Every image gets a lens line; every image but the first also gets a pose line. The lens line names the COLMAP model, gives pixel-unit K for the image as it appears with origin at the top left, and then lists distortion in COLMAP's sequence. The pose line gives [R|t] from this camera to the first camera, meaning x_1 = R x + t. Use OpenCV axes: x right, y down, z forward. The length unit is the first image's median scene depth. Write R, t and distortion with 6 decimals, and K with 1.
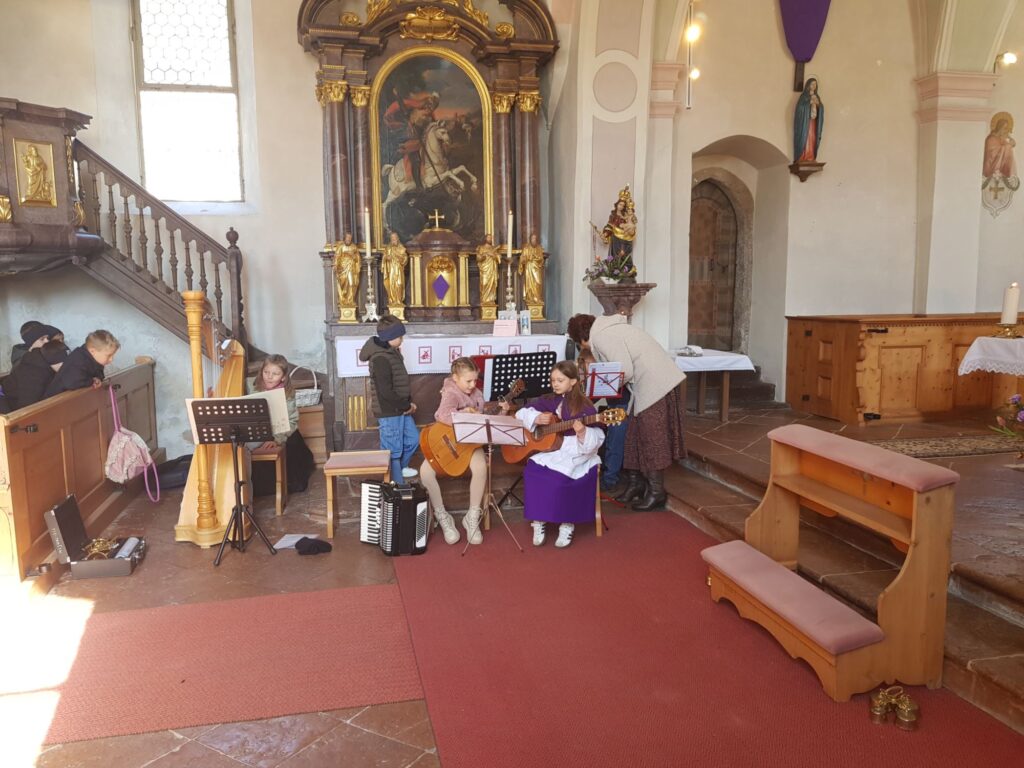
lens RADIAL K [[785.4, 0, 496.6], [0, 785.4, 399.4], [0, 0, 1]] dist [0.062534, -0.087119]
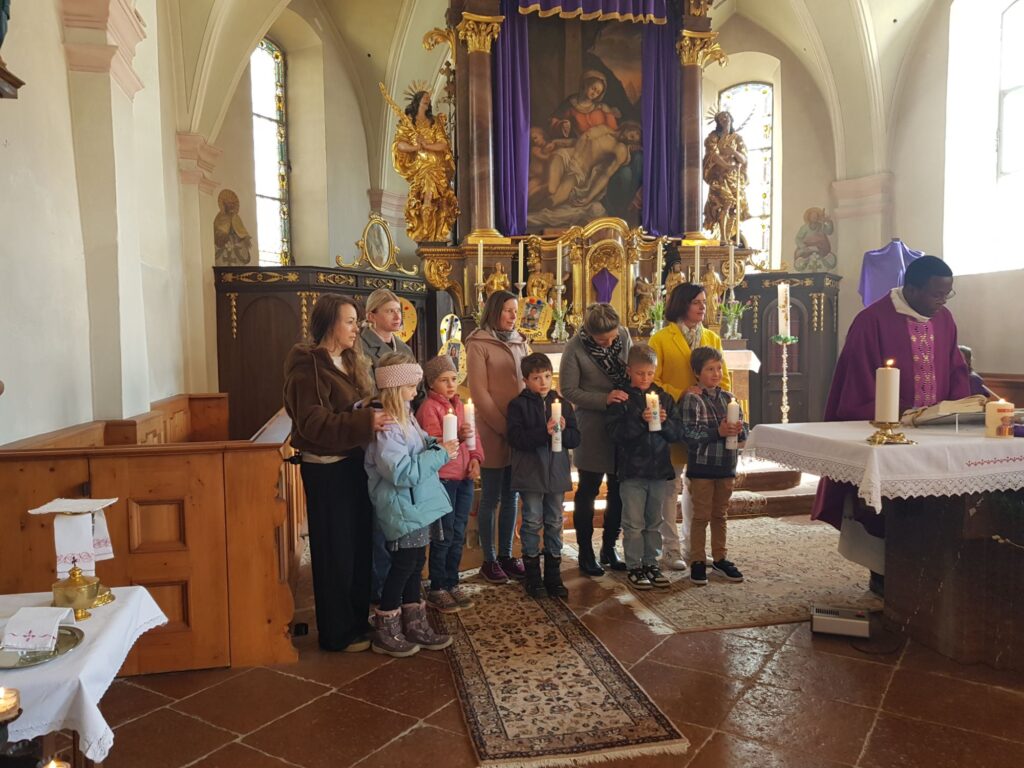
lens RADIAL K [[785.4, 0, 494.5], [0, 785.4, 396.3], [0, 0, 1]] dist [0.062534, -0.087119]
pose [[-0.003118, -0.056235, 0.998413, -0.010325], [0.153861, 0.986502, 0.056045, -0.125734], [-0.988088, 0.153792, 0.005577, 0.810483]]
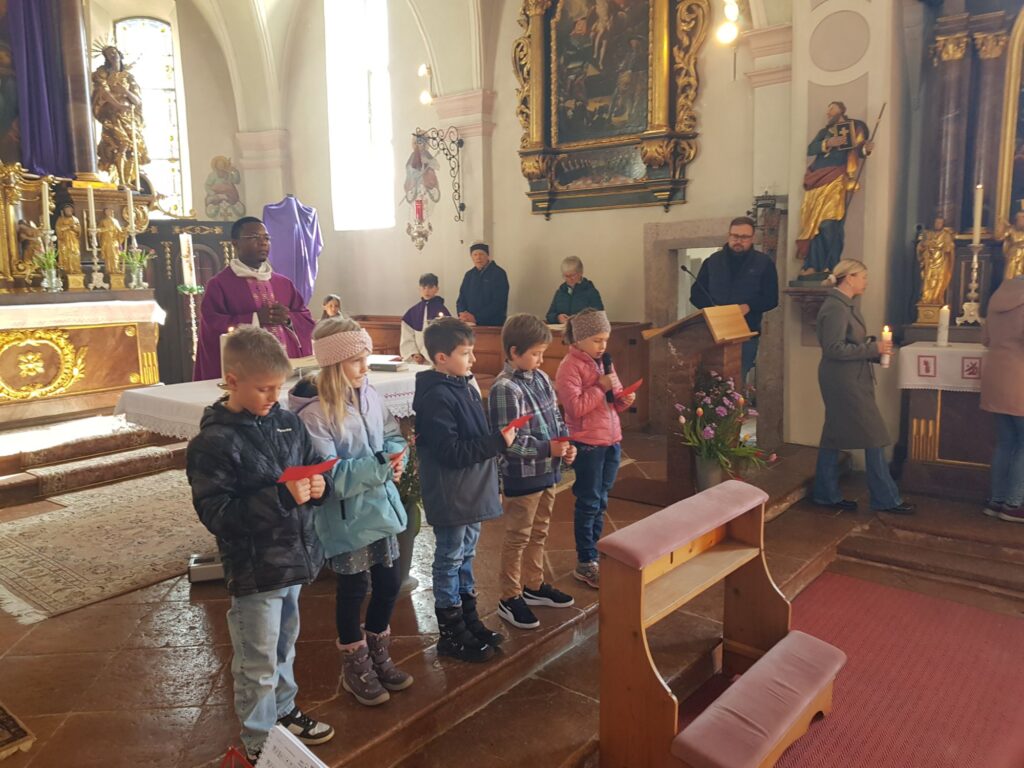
lens RADIAL K [[785.4, 0, 482.7], [0, 785.4, 368.6], [0, 0, 1]] dist [0.062534, -0.087119]
pose [[-0.611491, -0.076477, 0.787547, -0.042439], [0.135283, 0.970558, 0.199289, -0.137168], [-0.779600, 0.228405, -0.583142, 0.764138]]
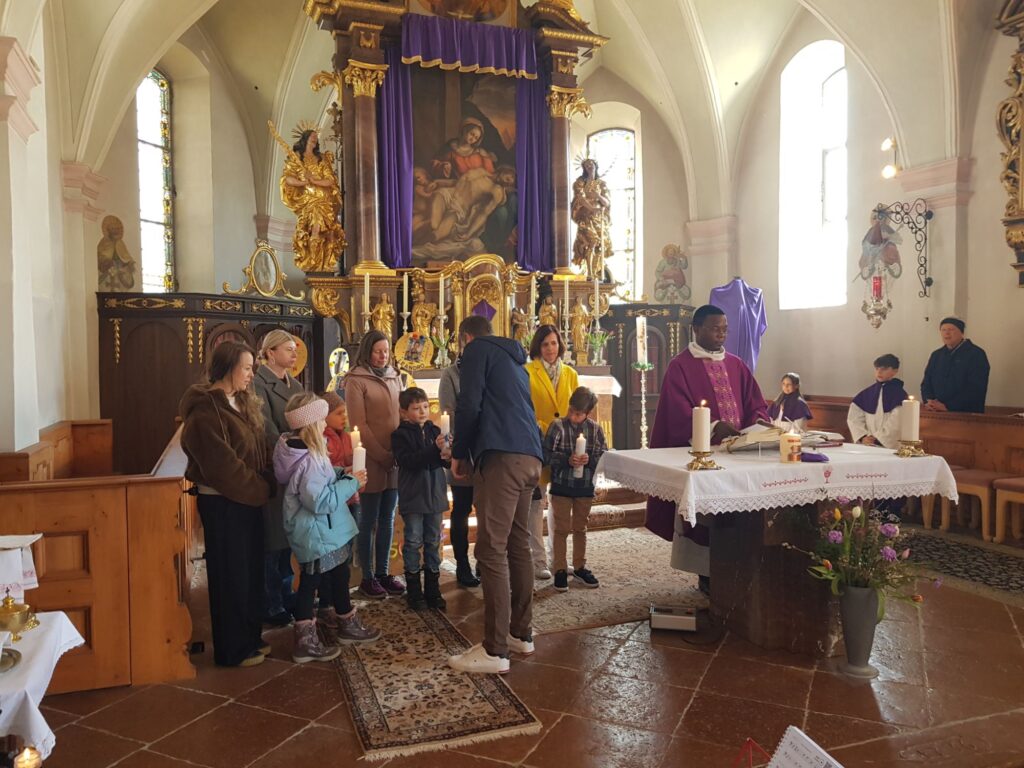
lens RADIAL K [[785.4, 0, 493.3], [0, 785.4, 381.5], [0, 0, 1]] dist [0.062534, -0.087119]
pose [[-0.144337, -0.022603, 0.989270, -0.077605], [0.149412, 0.987779, 0.044368, -0.144252], [-0.978183, 0.154213, -0.139196, 0.806564]]
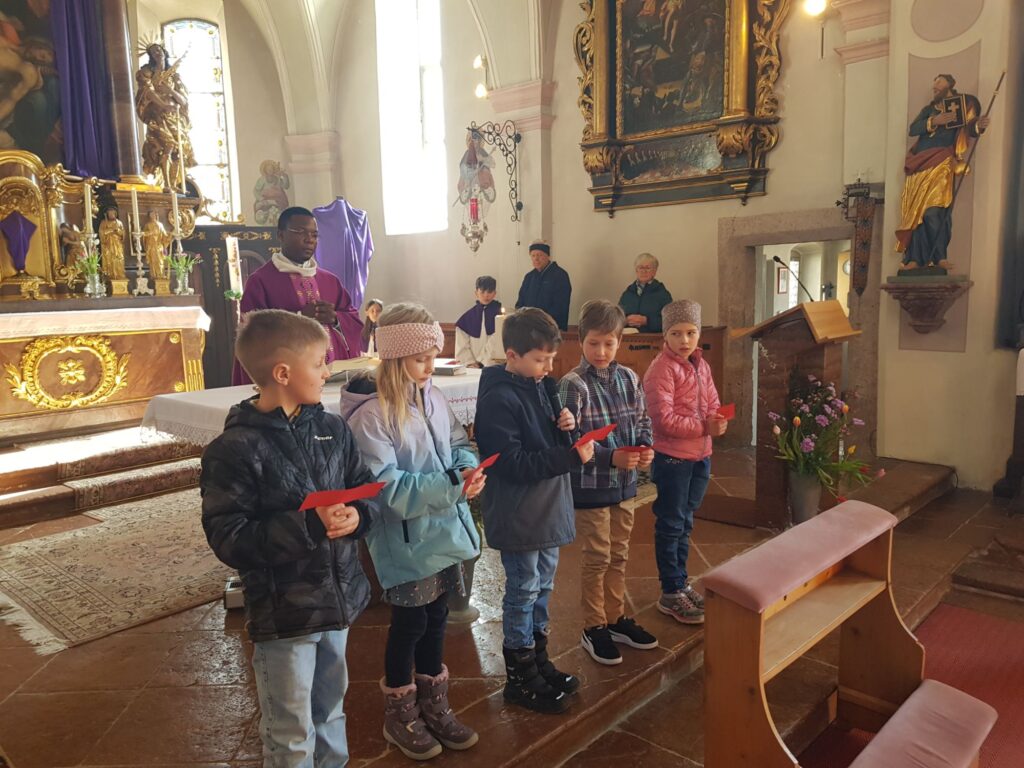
lens RADIAL K [[785.4, 0, 489.6], [0, 785.4, 388.6], [0, 0, 1]] dist [0.062534, -0.087119]
pose [[-0.566334, -0.081349, 0.820151, 0.011894], [0.147609, 0.969015, 0.198042, -0.119122], [-0.810850, 0.233220, -0.536778, 0.737707]]
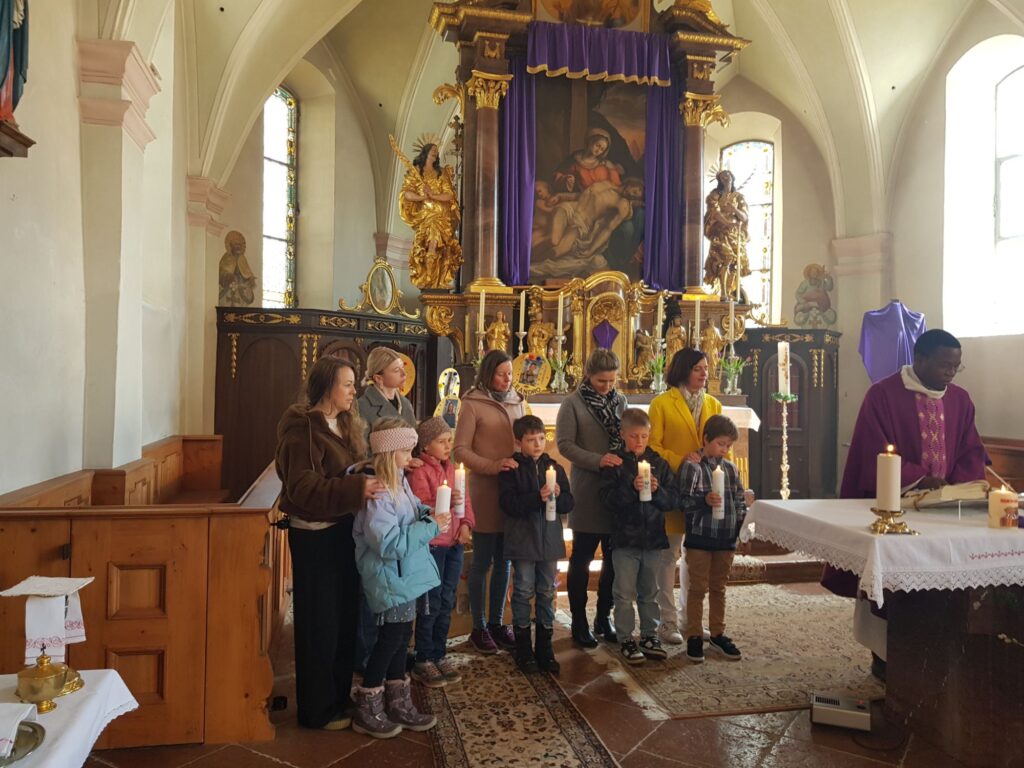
lens RADIAL K [[785.4, 0, 493.3], [0, 785.4, 368.2], [0, 0, 1]] dist [0.062534, -0.087119]
pose [[-0.000636, 0.020282, 0.999794, -0.004618], [0.122676, 0.992244, -0.020050, -0.146013], [-0.992447, 0.122638, -0.003119, 0.804945]]
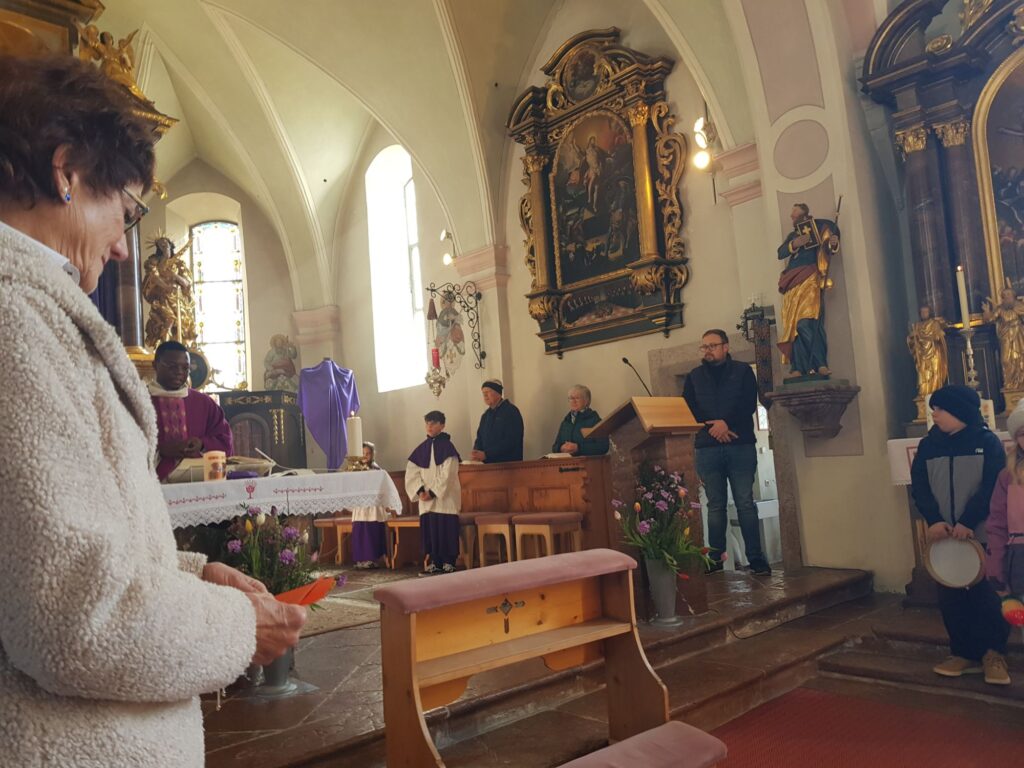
lens RADIAL K [[785.4, 0, 513.5], [0, 785.4, 397.3], [0, 0, 1]] dist [0.062534, -0.087119]
pose [[-0.501559, 0.125393, 0.855988, -0.116301], [0.197461, 0.979915, -0.027846, -0.039745], [-0.842287, 0.155058, -0.516245, 0.639966]]
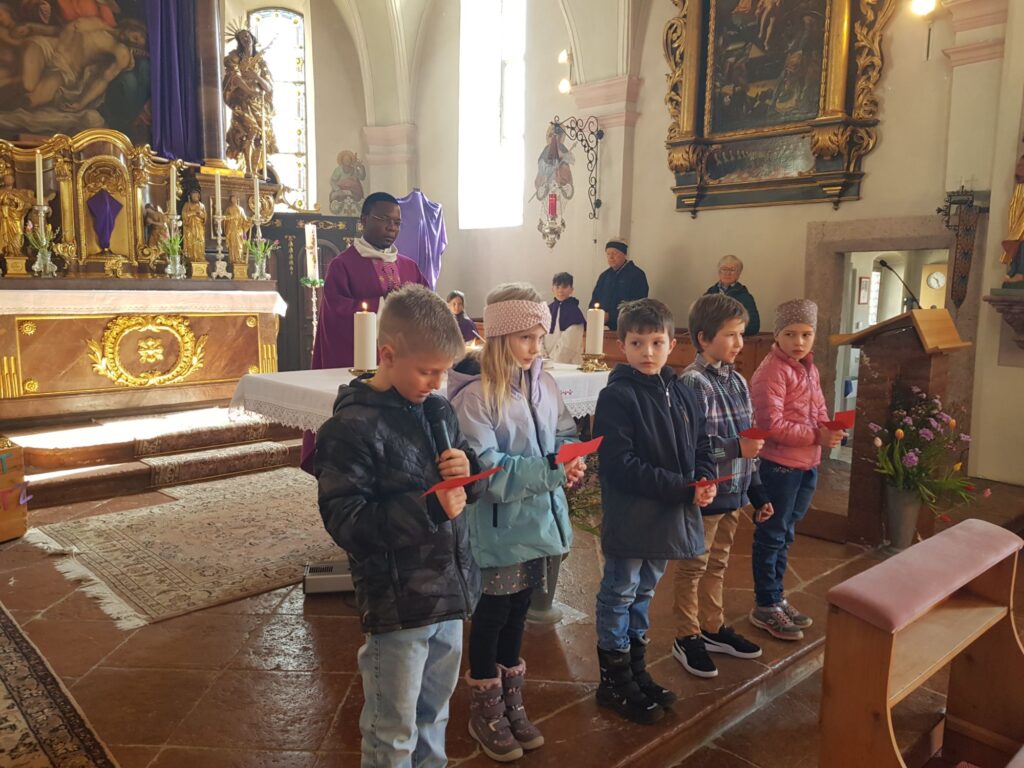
lens RADIAL K [[785.4, 0, 502.8], [0, 785.4, 386.9], [0, 0, 1]] dist [0.062534, -0.087119]
pose [[-0.520270, -0.104098, 0.847634, 0.034854], [0.111089, 0.975861, 0.188030, -0.114660], [-0.846746, 0.191989, -0.496147, 0.750168]]
